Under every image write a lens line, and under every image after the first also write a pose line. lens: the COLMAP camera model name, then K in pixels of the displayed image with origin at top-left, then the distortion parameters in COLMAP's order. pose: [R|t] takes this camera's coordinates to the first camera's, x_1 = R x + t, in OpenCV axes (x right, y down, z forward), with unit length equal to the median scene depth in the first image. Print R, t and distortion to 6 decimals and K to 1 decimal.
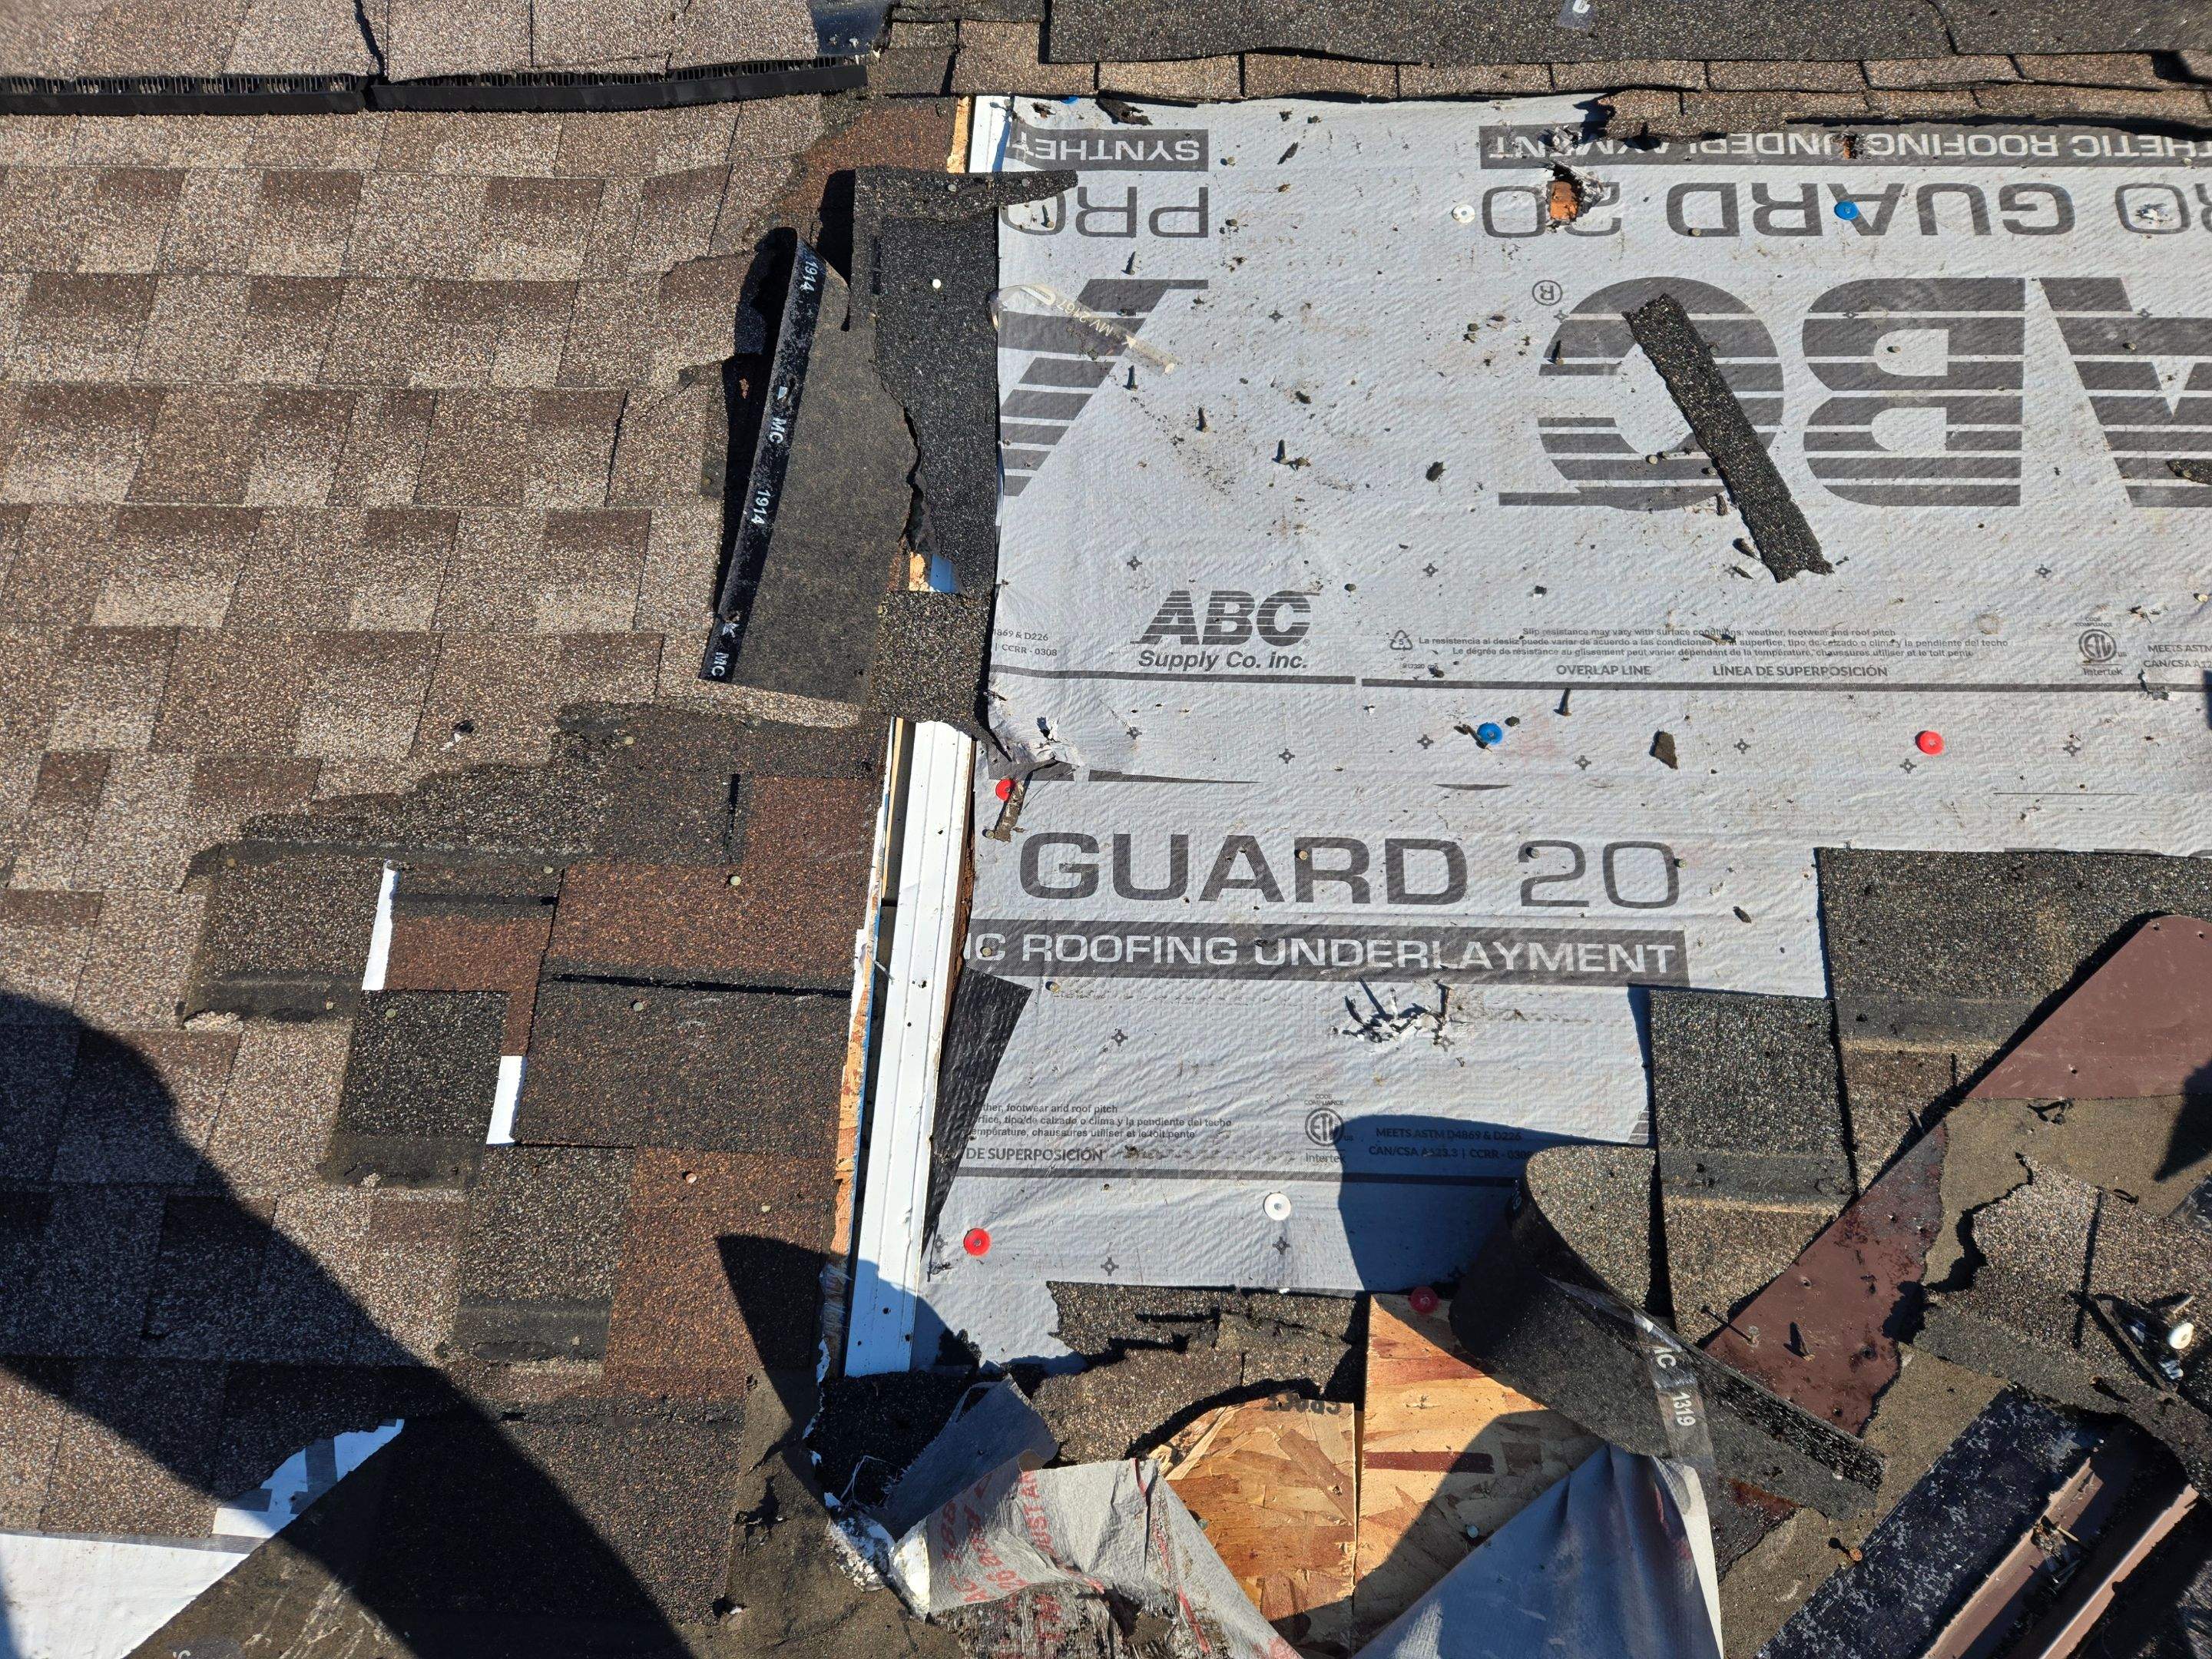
lens RADIAL K [[1483.5, 0, 1110.7], [0, 1483.5, 822.3], [0, 0, 1]] dist [0.063266, -0.051592]
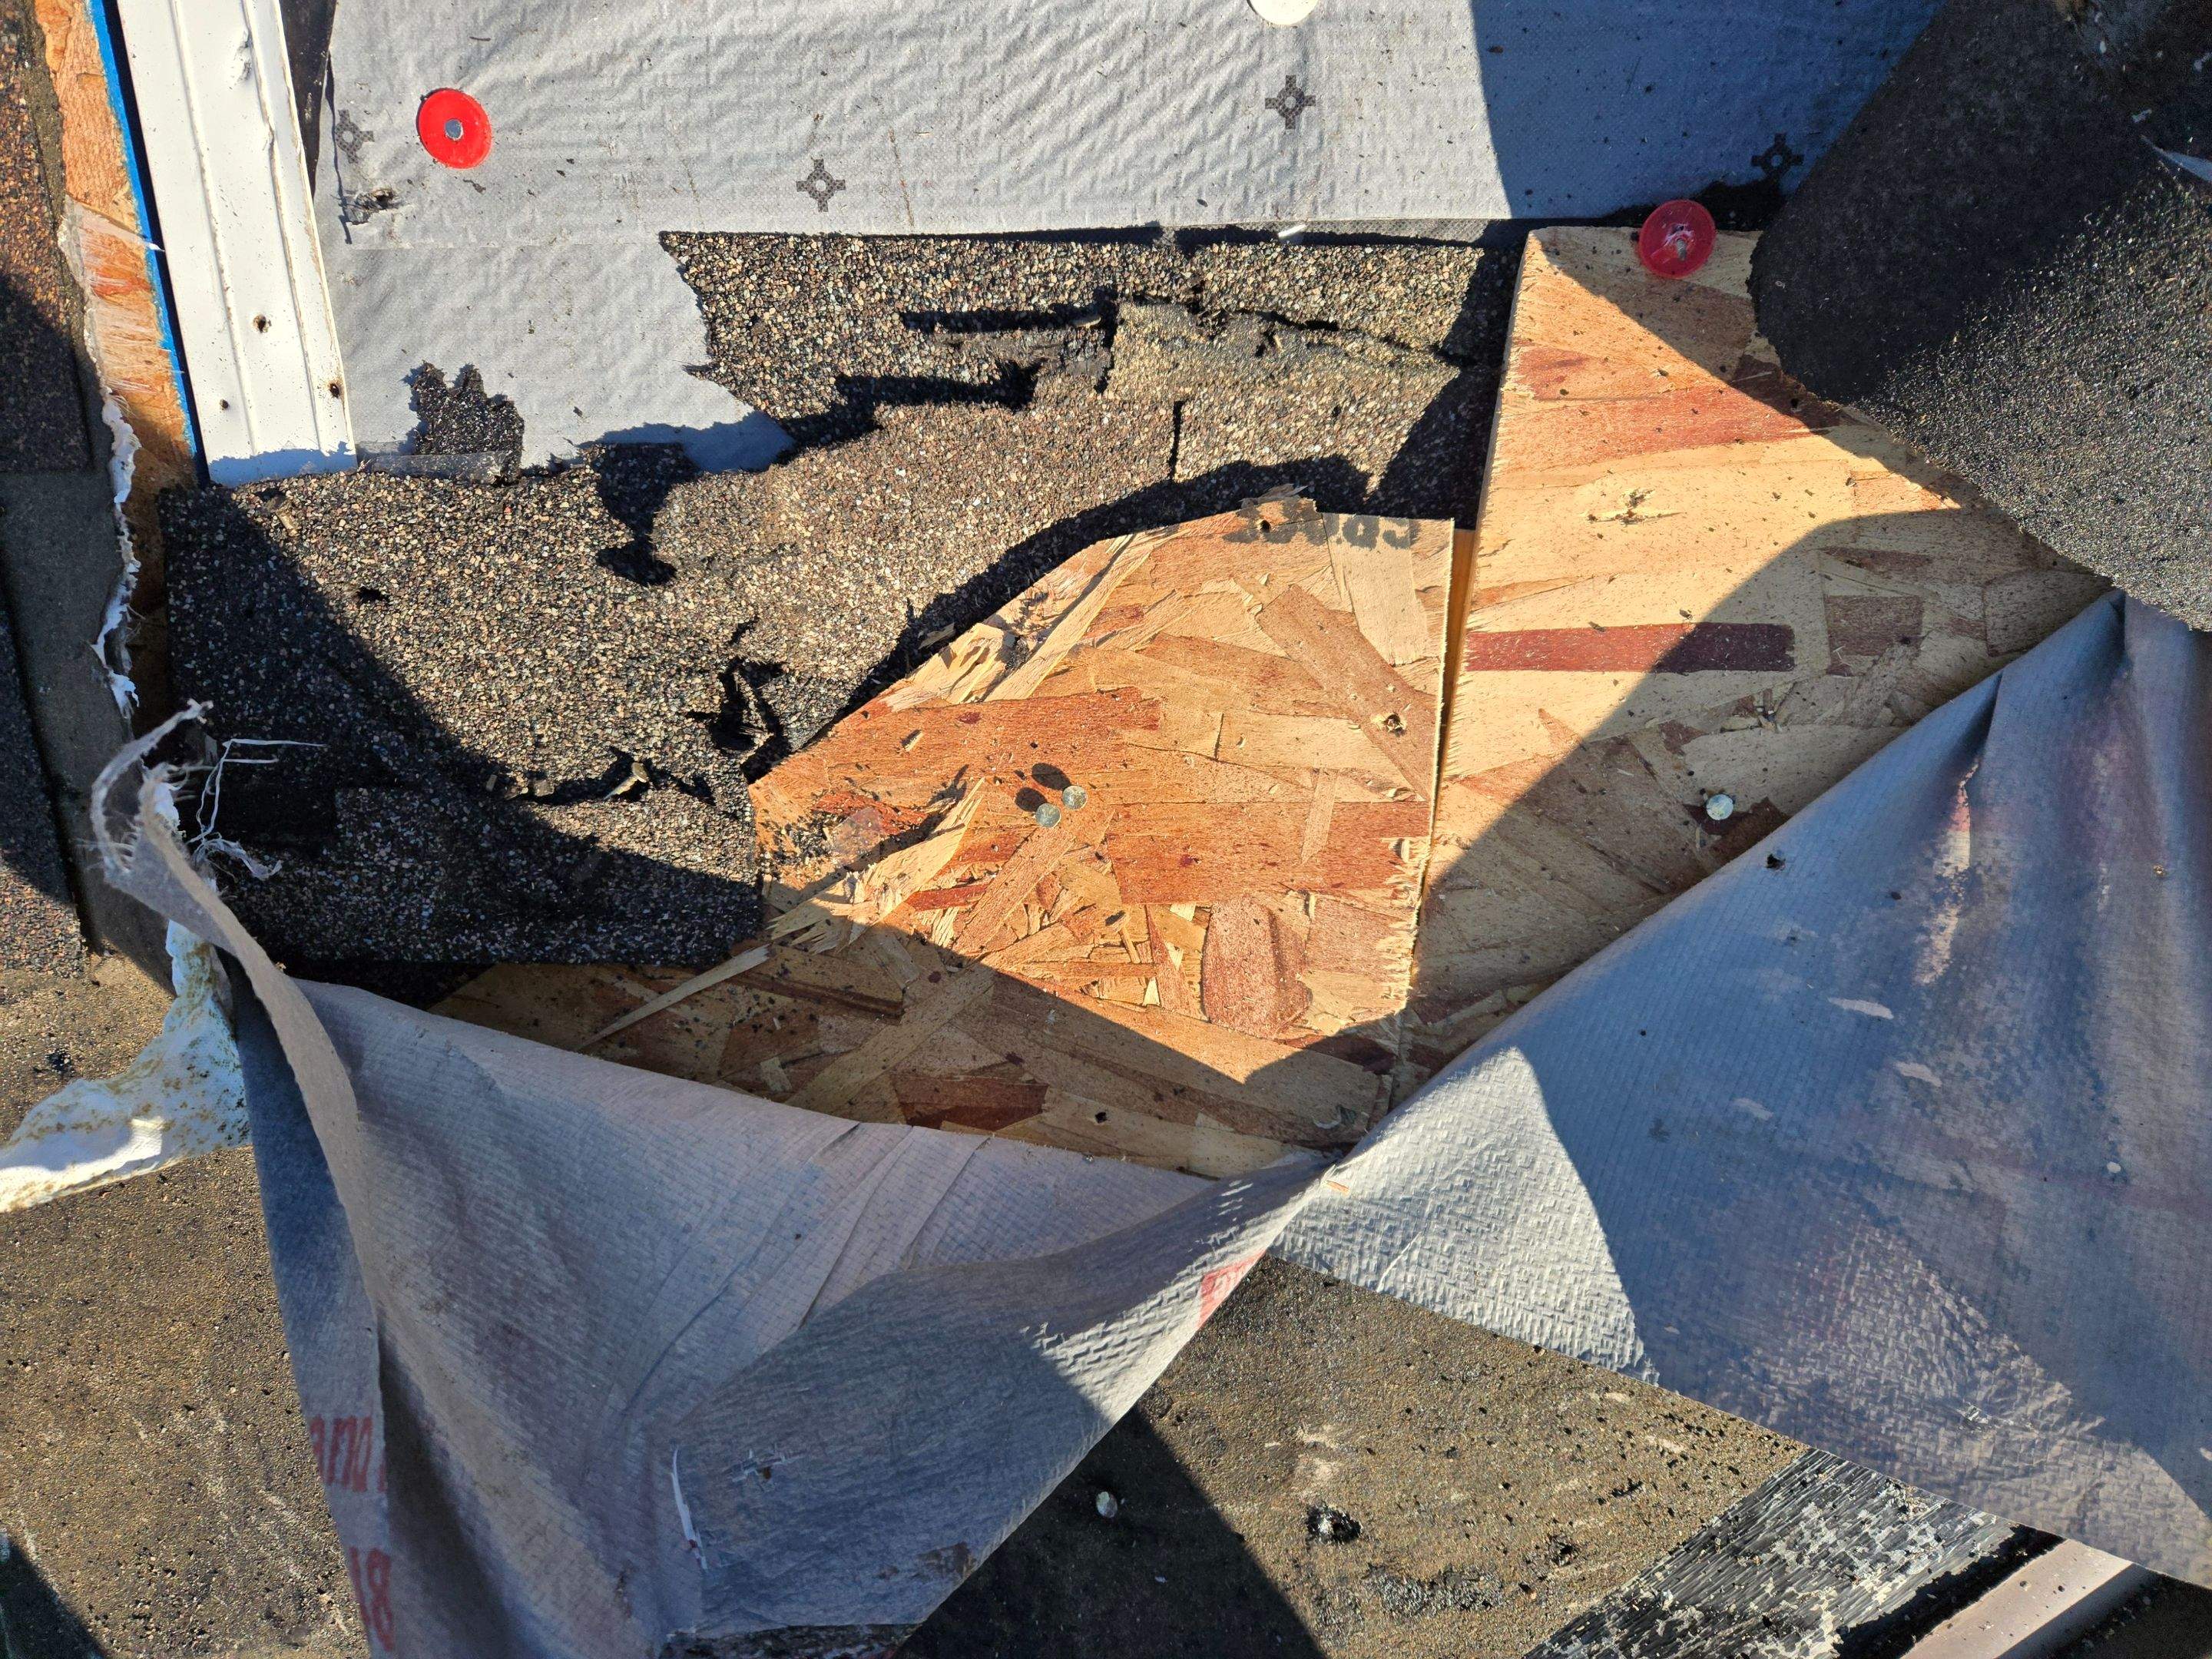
lens RADIAL K [[1483.5, 0, 1083.9], [0, 1483.5, 823.6], [0, 0, 1]] dist [0.063266, -0.051592]
pose [[0.998923, -0.028001, -0.036987, 0.070346], [0.045116, 0.771997, 0.634023, 0.178808], [0.010800, -0.635009, 0.772429, 0.585831]]
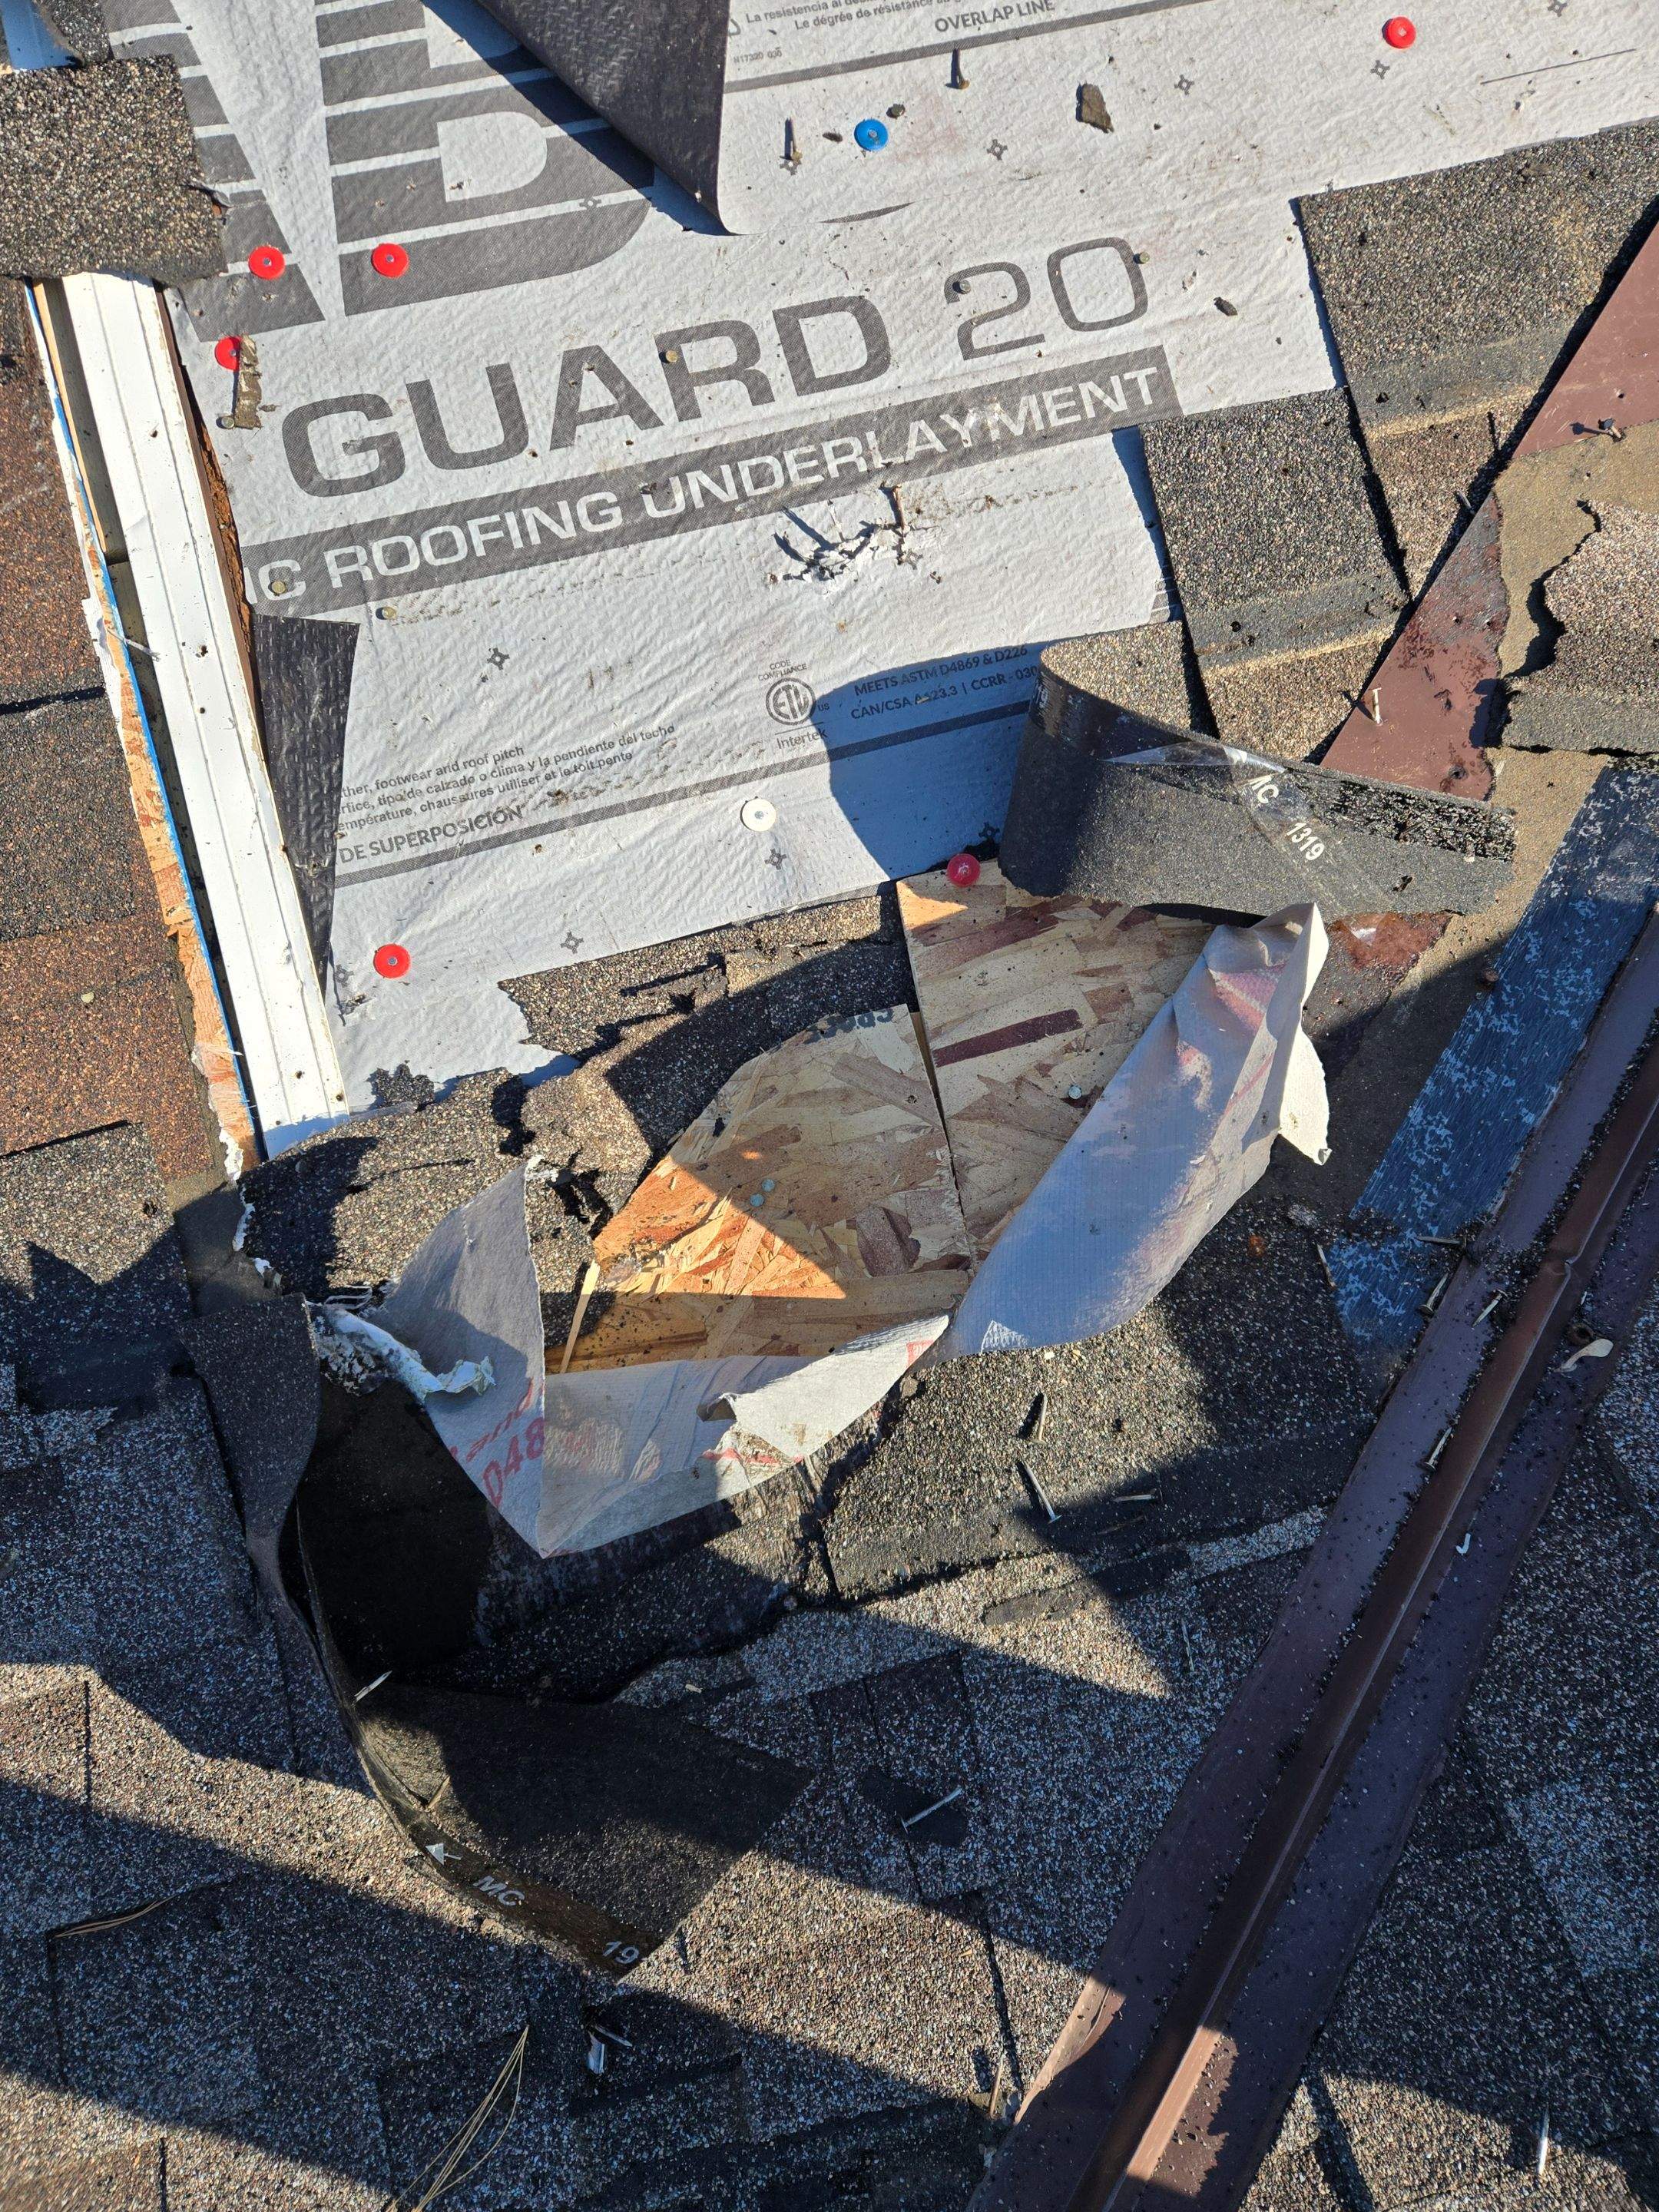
lens RADIAL K [[1483.5, 0, 839.3], [0, 1483.5, 1076.7], [0, 0, 1]] dist [0.063266, -0.051592]
pose [[0.945111, -0.287003, 0.156189, -0.009699], [0.238211, 0.932387, 0.271864, 0.177584], [-0.223655, -0.219736, 0.949576, 0.209111]]
